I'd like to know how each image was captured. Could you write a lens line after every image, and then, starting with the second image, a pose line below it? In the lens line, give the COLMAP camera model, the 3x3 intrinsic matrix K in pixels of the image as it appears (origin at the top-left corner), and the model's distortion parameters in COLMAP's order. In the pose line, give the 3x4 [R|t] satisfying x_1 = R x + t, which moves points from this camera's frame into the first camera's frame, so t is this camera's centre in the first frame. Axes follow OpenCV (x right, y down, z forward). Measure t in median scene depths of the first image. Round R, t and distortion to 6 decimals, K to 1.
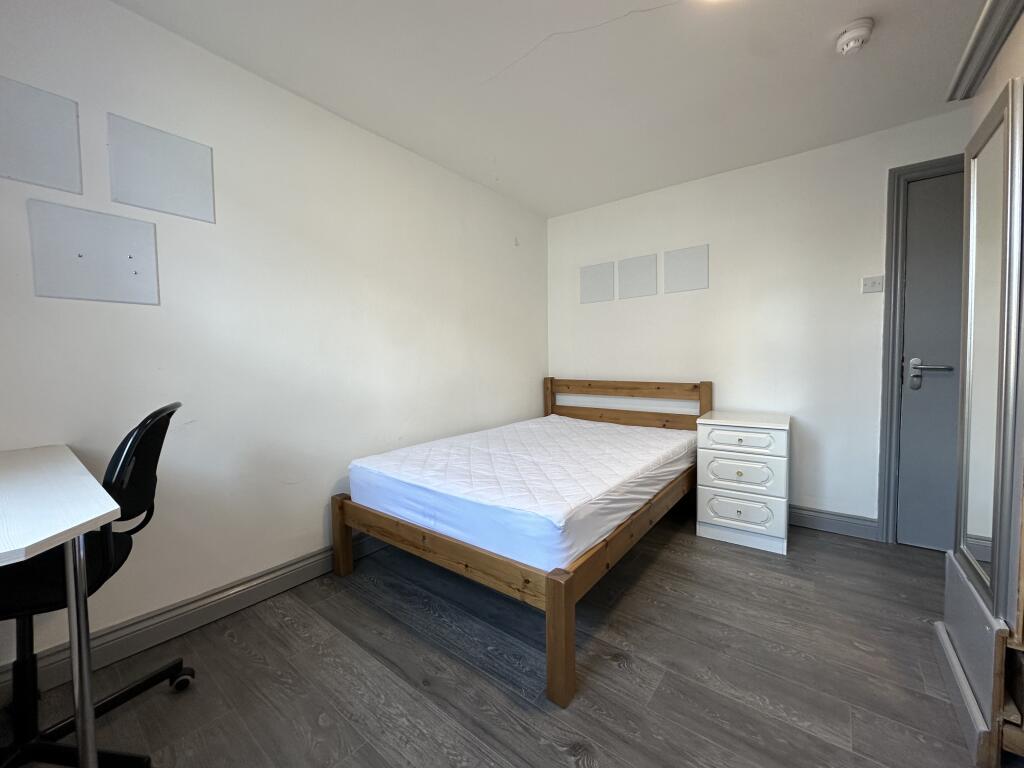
lens RADIAL K [[409.5, 0, 512.0], [0, 409.5, 384.0], [0, 0, 1]] dist [0.000674, 0.000017]
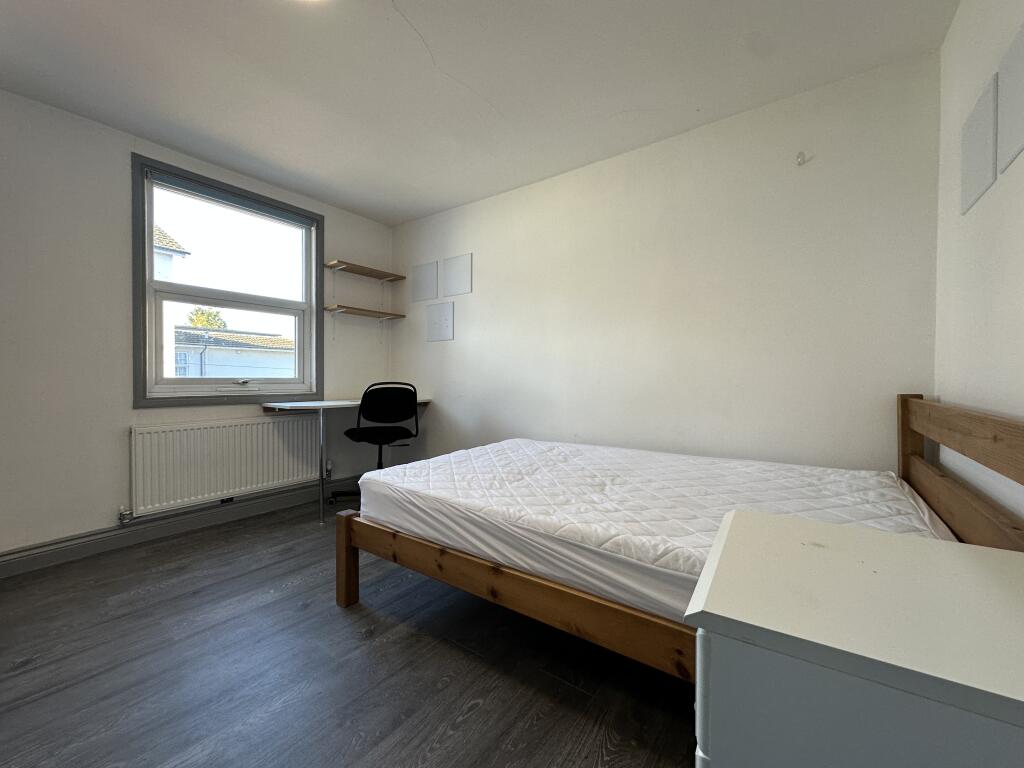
lens RADIAL K [[409.5, 0, 512.0], [0, 409.5, 384.0], [0, 0, 1]] dist [0.000674, 0.000017]
pose [[0.024093, 0.027447, -0.999333, 1.174833], [-0.053849, 0.998207, 0.026117, -0.034366], [0.998258, 0.053184, 0.025528, 1.158098]]
